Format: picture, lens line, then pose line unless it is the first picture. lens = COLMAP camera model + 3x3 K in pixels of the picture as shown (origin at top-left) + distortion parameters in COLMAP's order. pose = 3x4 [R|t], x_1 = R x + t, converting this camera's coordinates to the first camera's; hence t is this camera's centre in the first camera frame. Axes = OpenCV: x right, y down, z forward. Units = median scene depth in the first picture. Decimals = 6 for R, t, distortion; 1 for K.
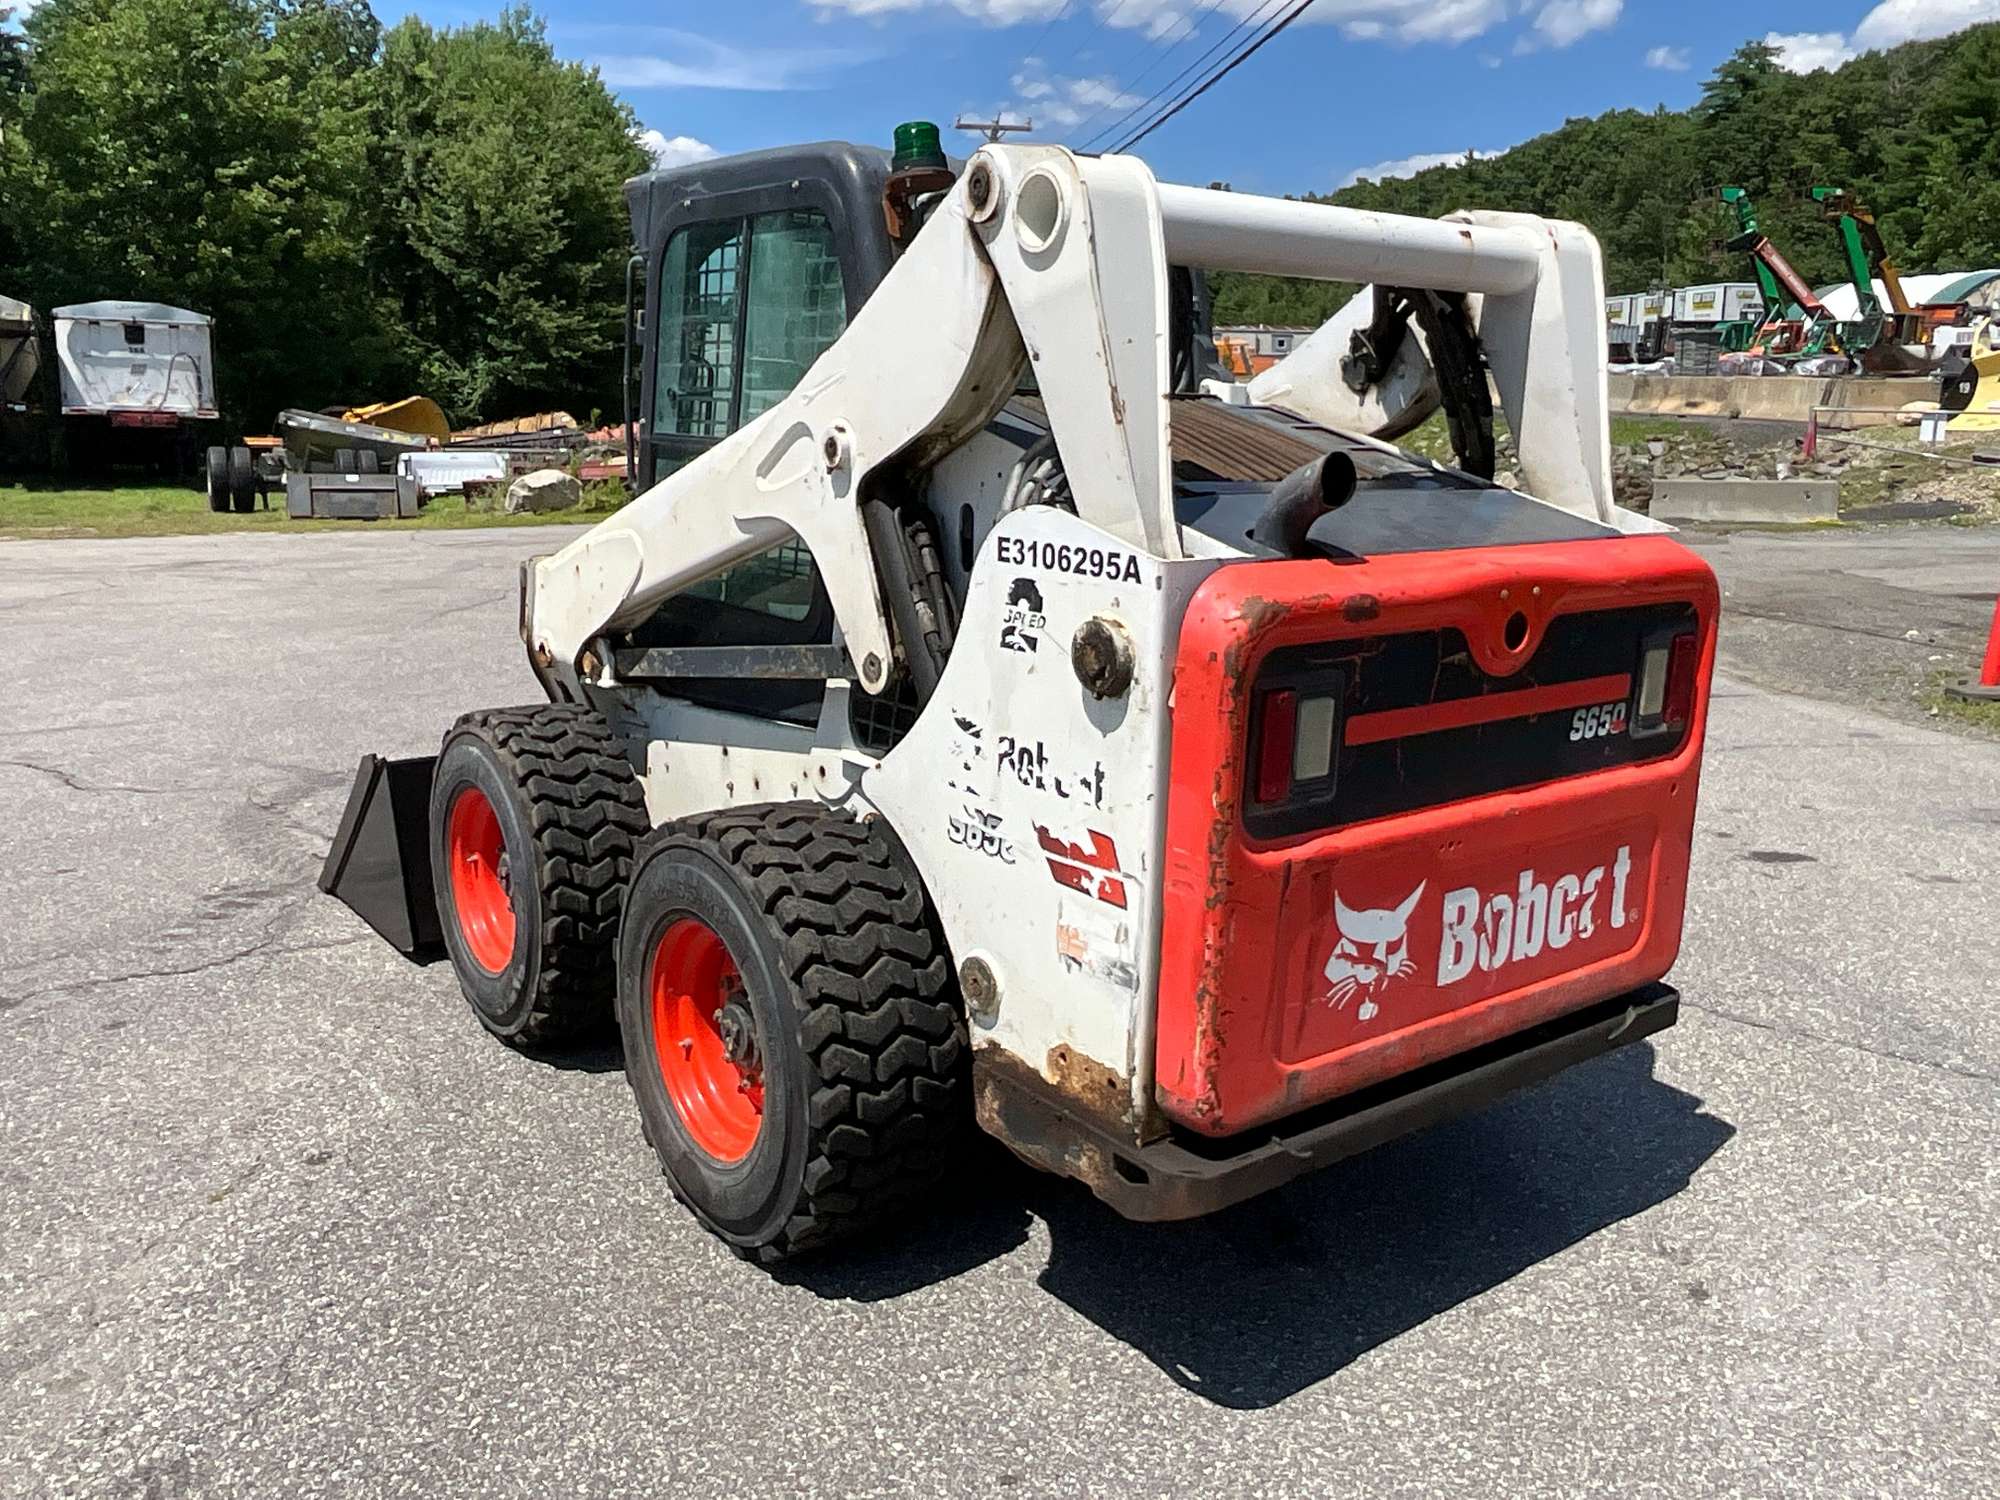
lens RADIAL K [[1601.5, 0, 970.1], [0, 1601.5, 751.9], [0, 0, 1]] dist [0.008847, -0.018964]
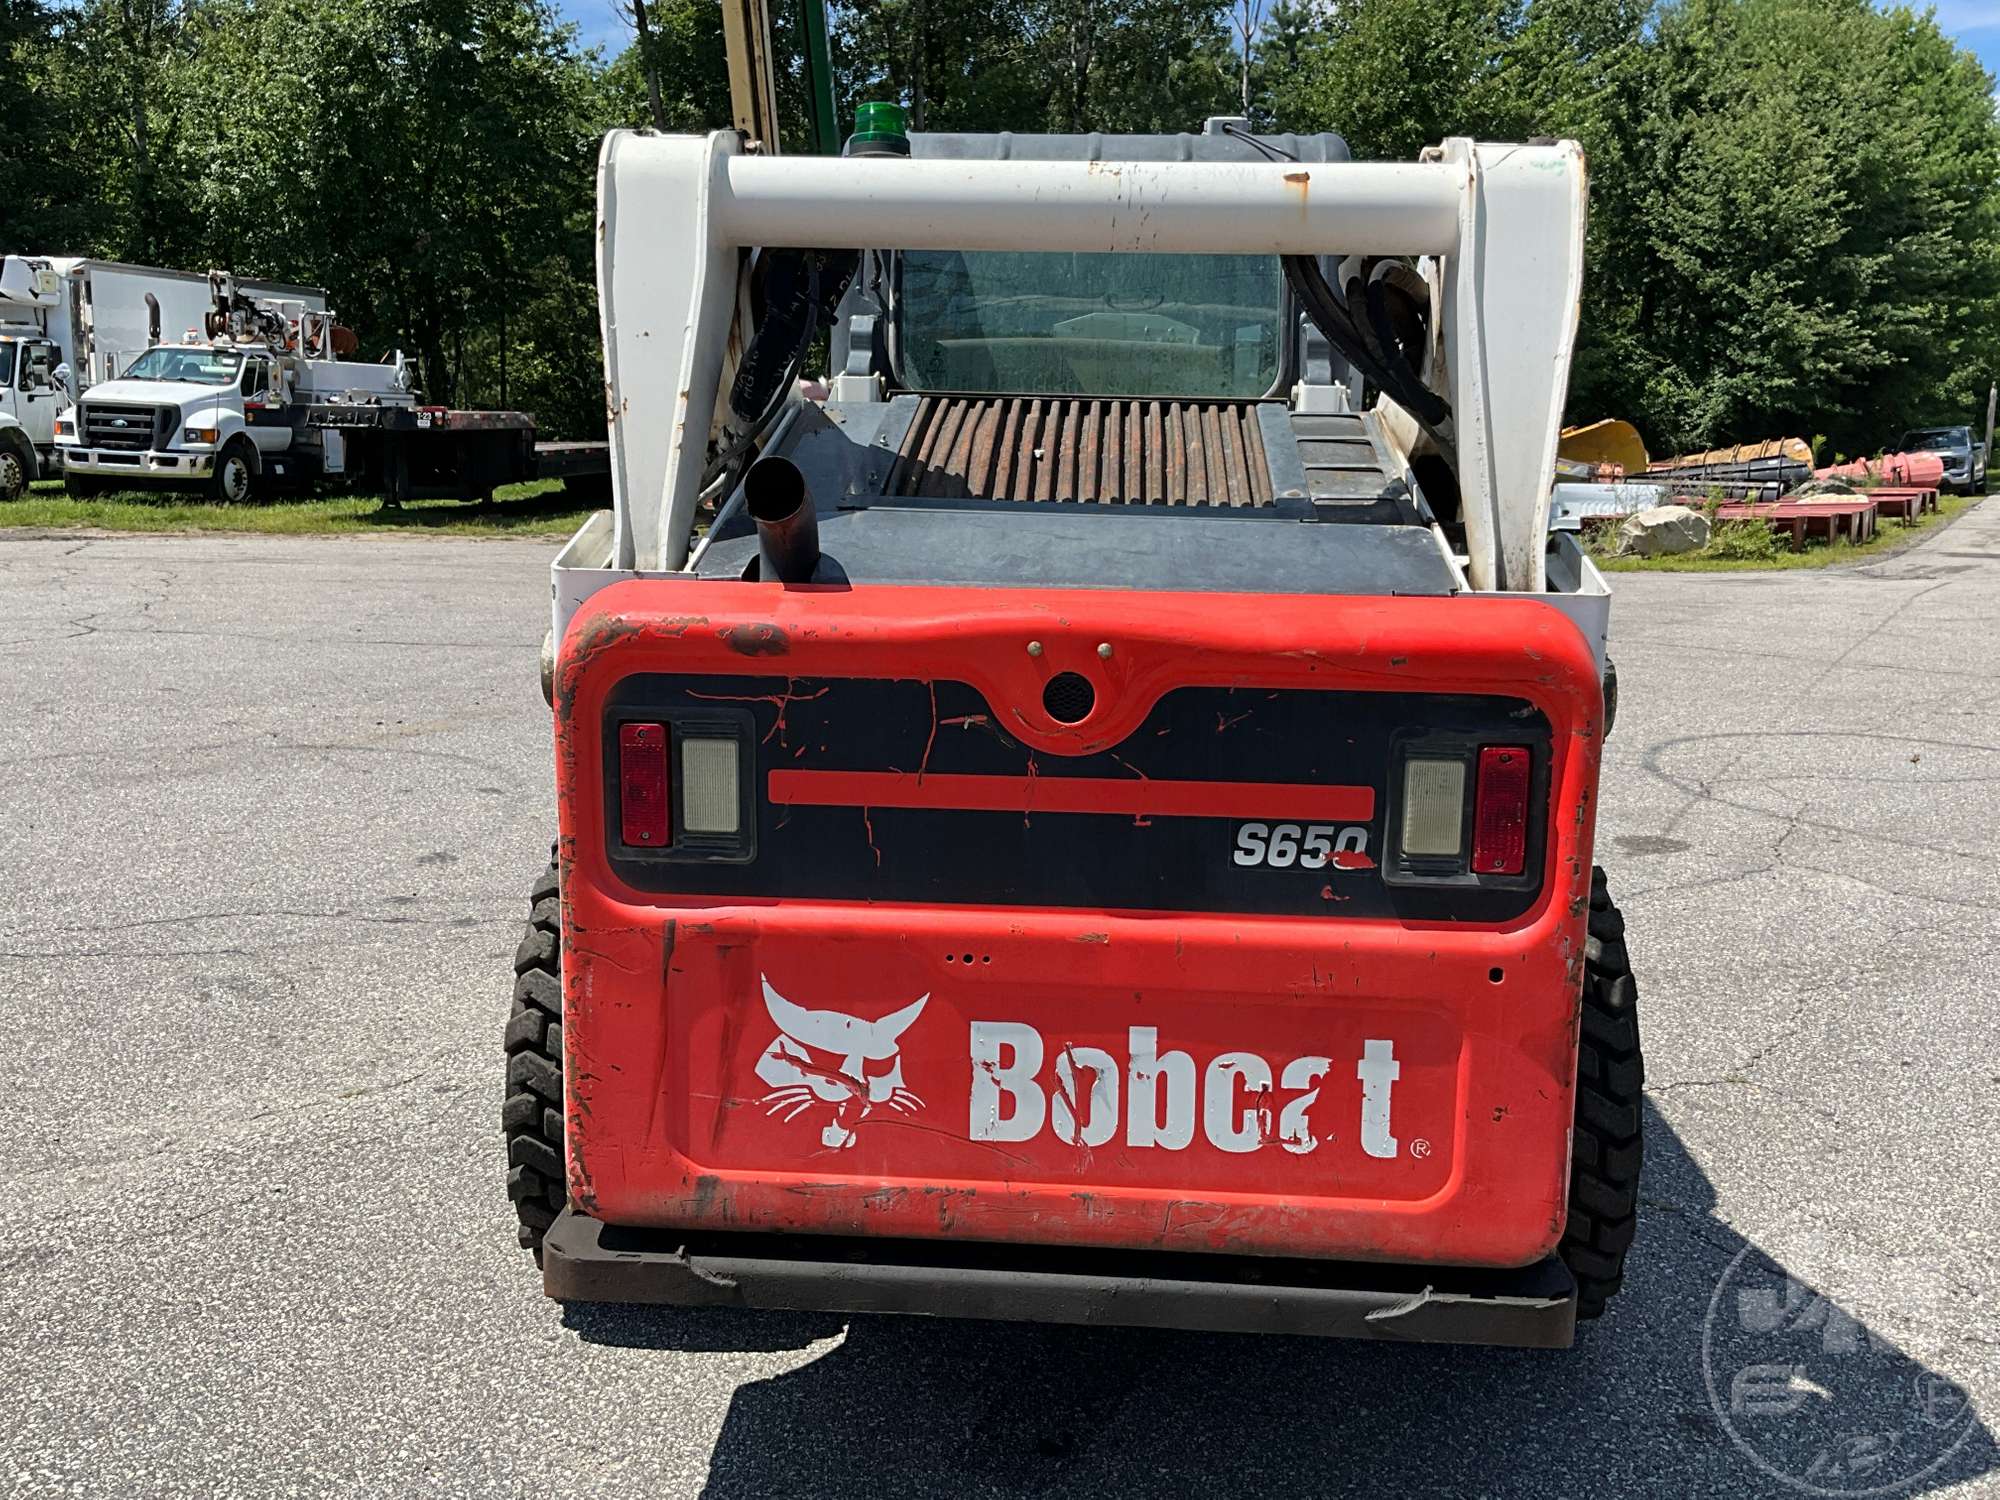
lens RADIAL K [[1896.1, 0, 980.1], [0, 1896.1, 740.7], [0, 0, 1]] dist [0.004688, 0.000000]
pose [[0.754817, 0.112251, -0.646260, 0.801877], [-0.145357, 0.989377, 0.002073, -0.045326], [0.639627, 0.092374, 0.763115, 0.255747]]
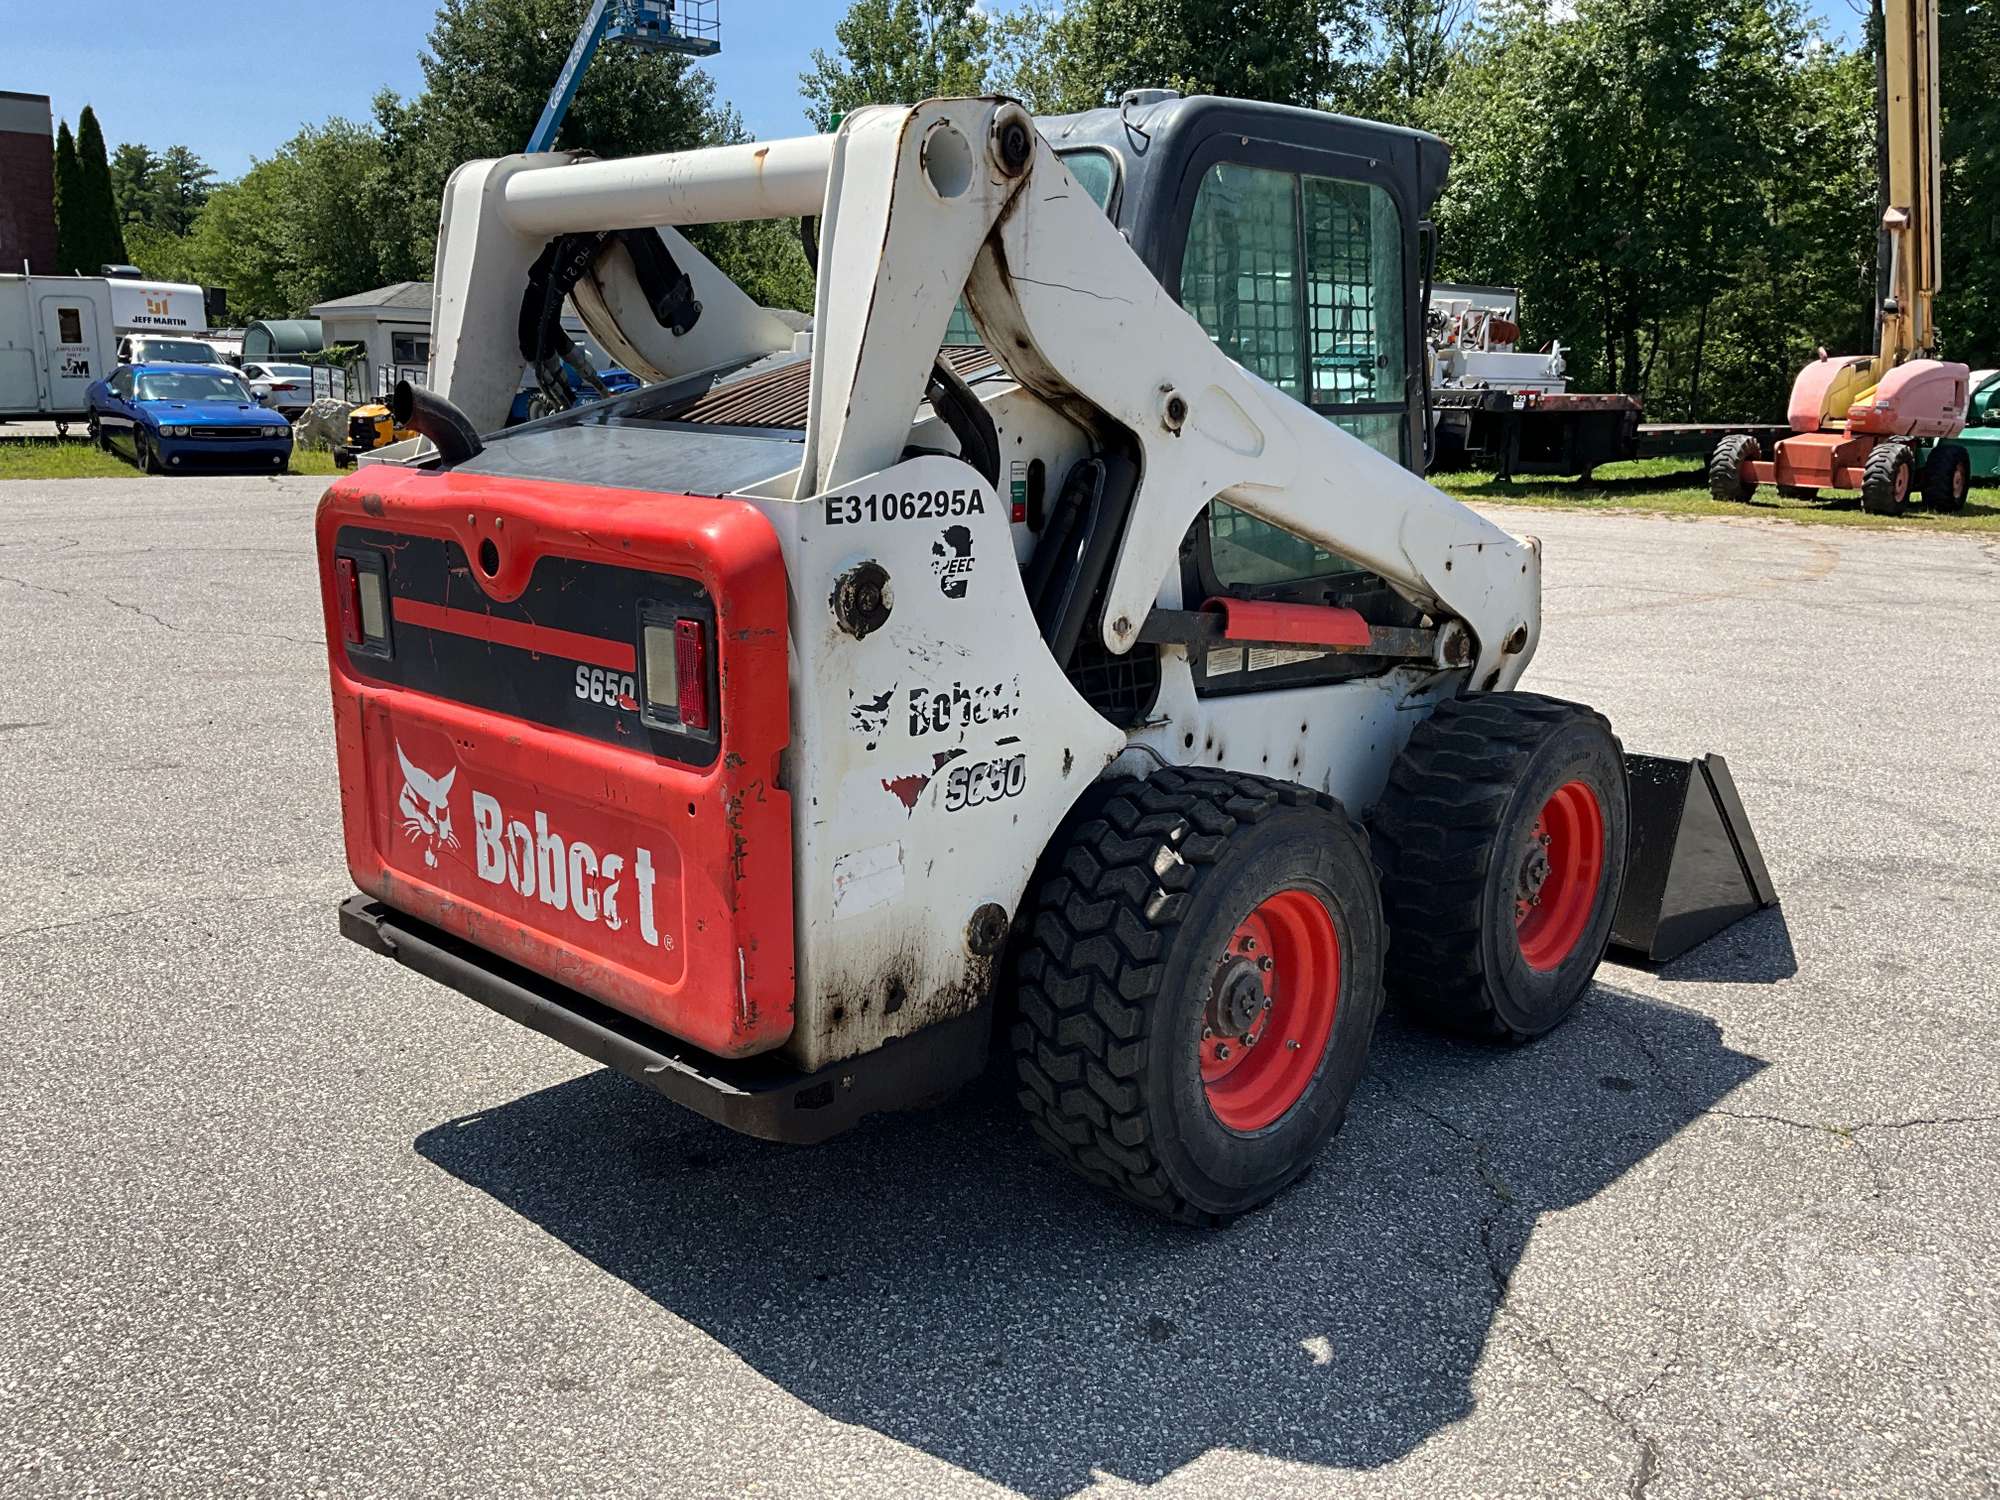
lens RADIAL K [[1645.7, 0, 979.2], [0, 1645.7, 754.5], [0, 0, 1]] dist [0.064442, -0.088543]
pose [[0.173326, 0.207531, -0.962751, 1.303566], [-0.221194, 0.960775, 0.167283, -0.181375], [0.959704, 0.183961, 0.212432, 0.985935]]
